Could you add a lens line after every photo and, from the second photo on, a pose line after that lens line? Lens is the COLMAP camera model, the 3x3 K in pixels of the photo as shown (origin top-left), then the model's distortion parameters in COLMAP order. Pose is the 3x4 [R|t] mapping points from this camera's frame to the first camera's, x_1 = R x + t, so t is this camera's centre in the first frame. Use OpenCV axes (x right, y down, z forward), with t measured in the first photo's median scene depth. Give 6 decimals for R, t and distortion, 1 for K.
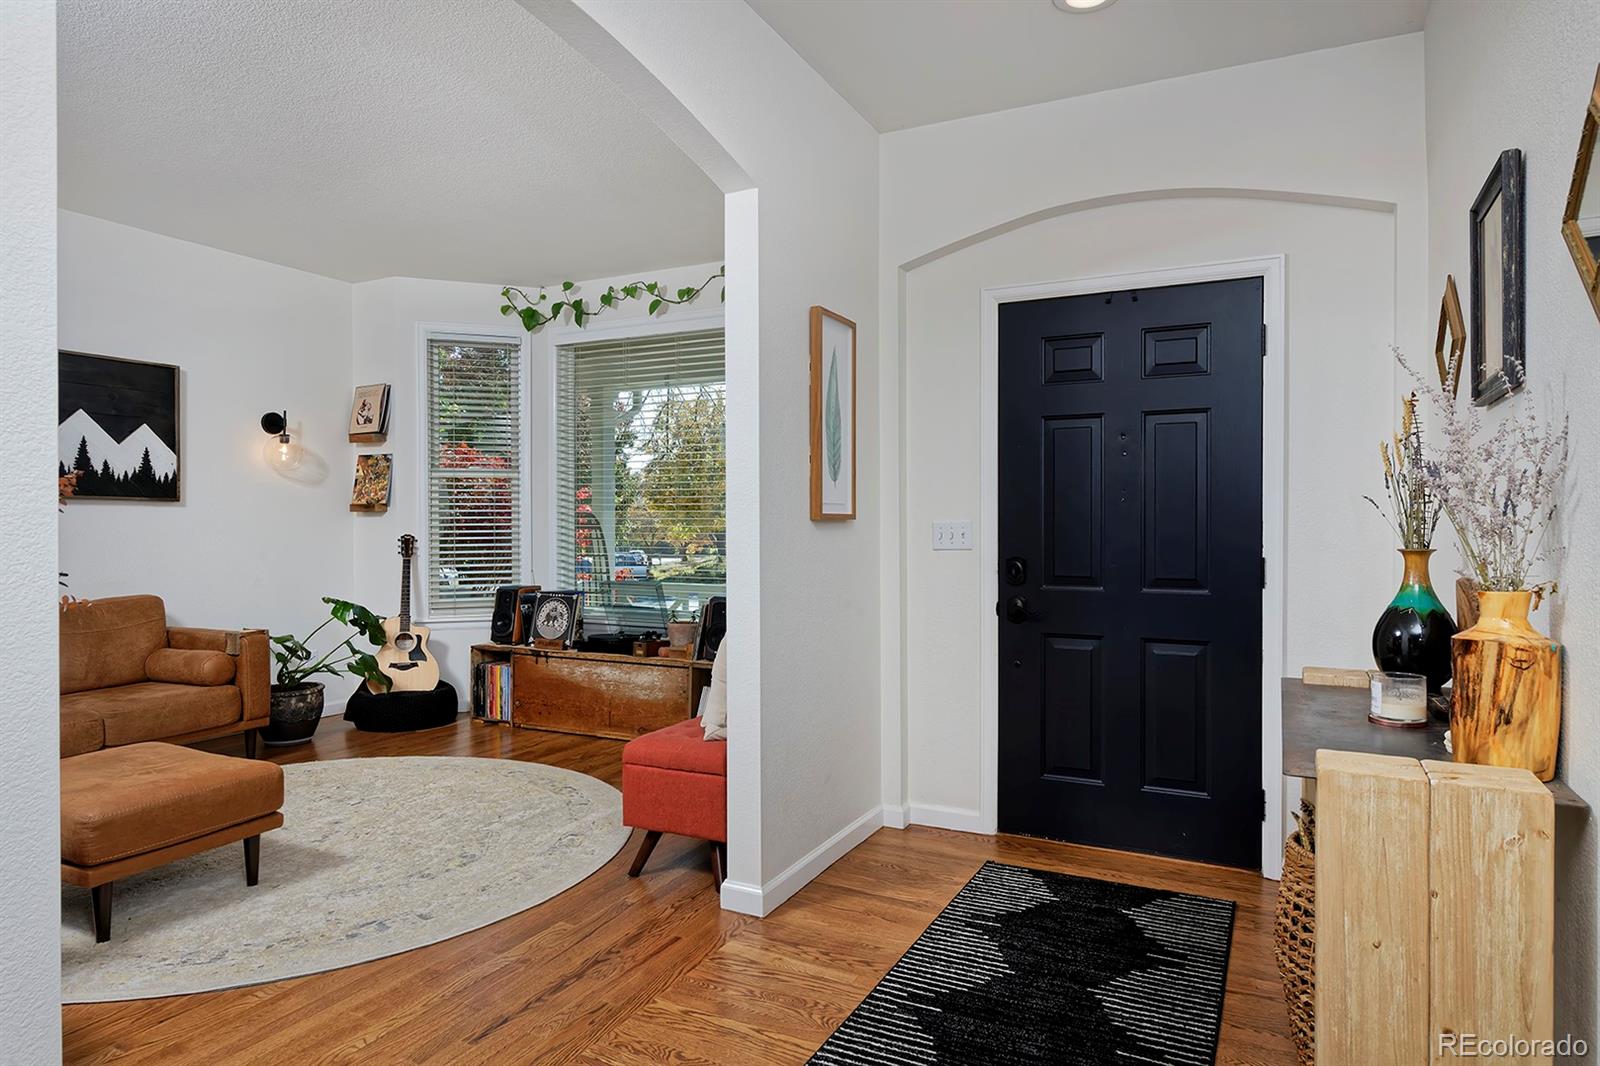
lens RADIAL K [[967.0, 0, 797.9], [0, 967.0, 523.4], [0, 0, 1]] dist [-0.003880, -0.000156]
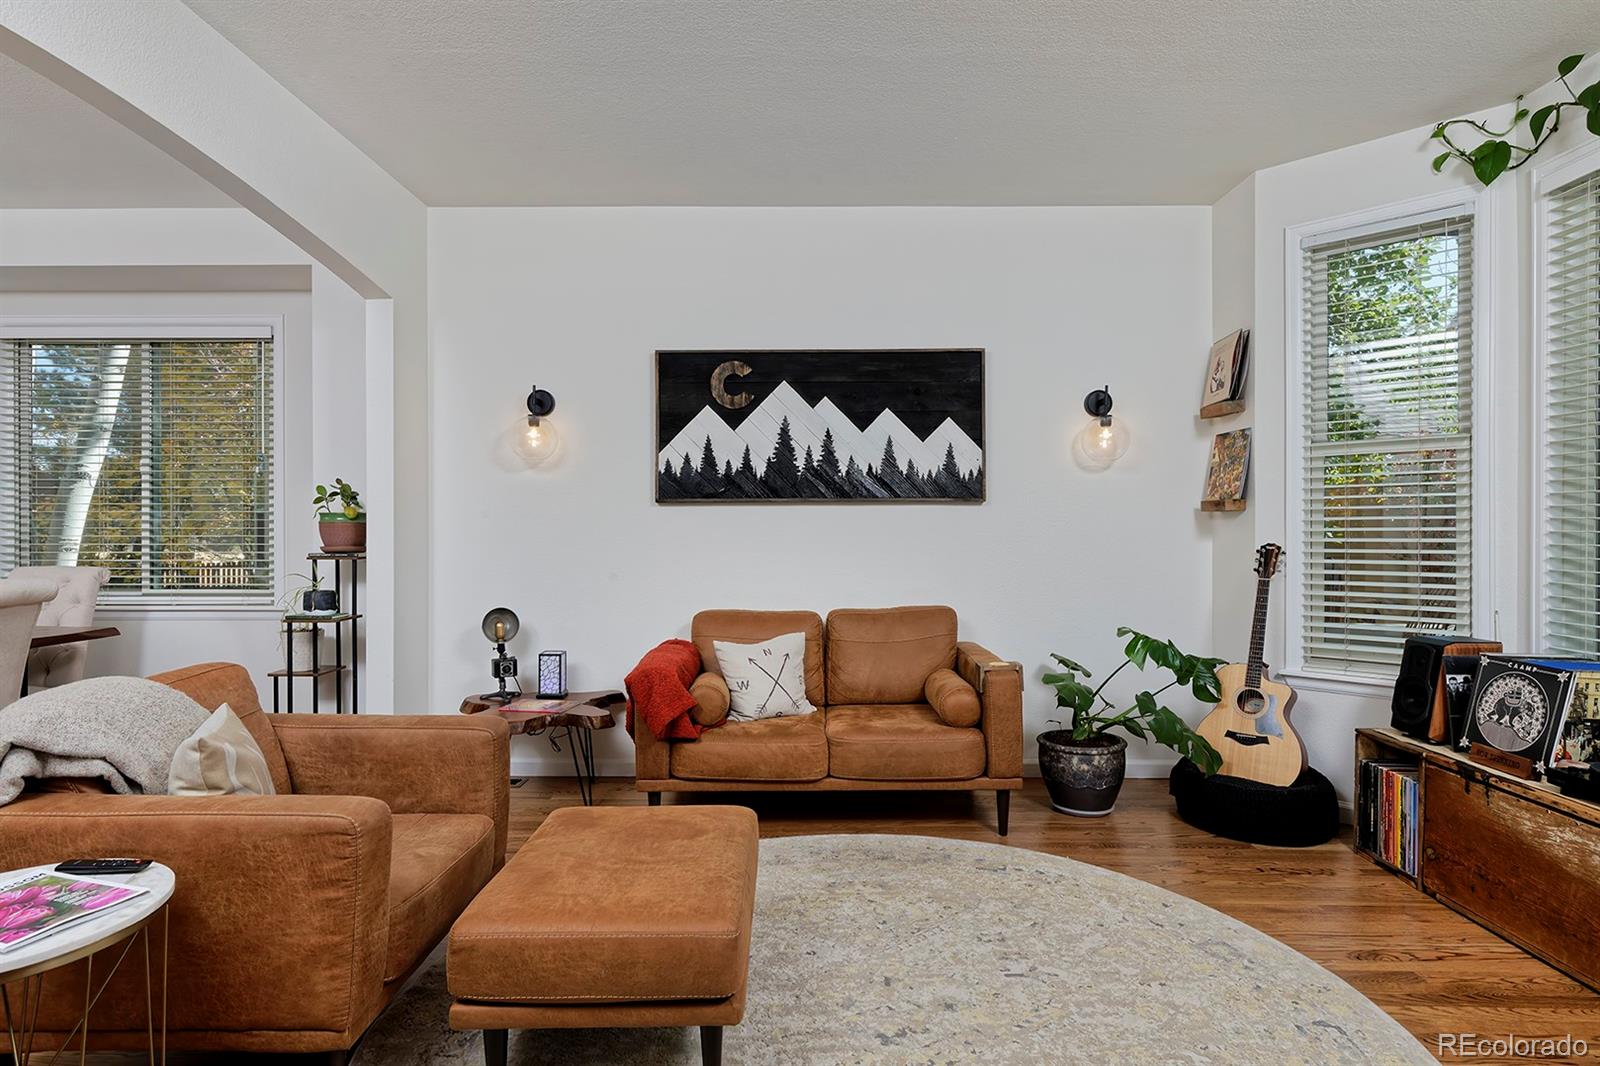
lens RADIAL K [[851.8, 0, 798.0], [0, 851.8, 529.0], [0, 0, 1]] dist [-0.002451, 0.002346]
pose [[0.459618, 0.003107, -0.888111, -0.024376], [-0.002015, 0.999995, 0.002455, 0.000514], [0.888114, 0.000661, 0.459622, 0.449639]]
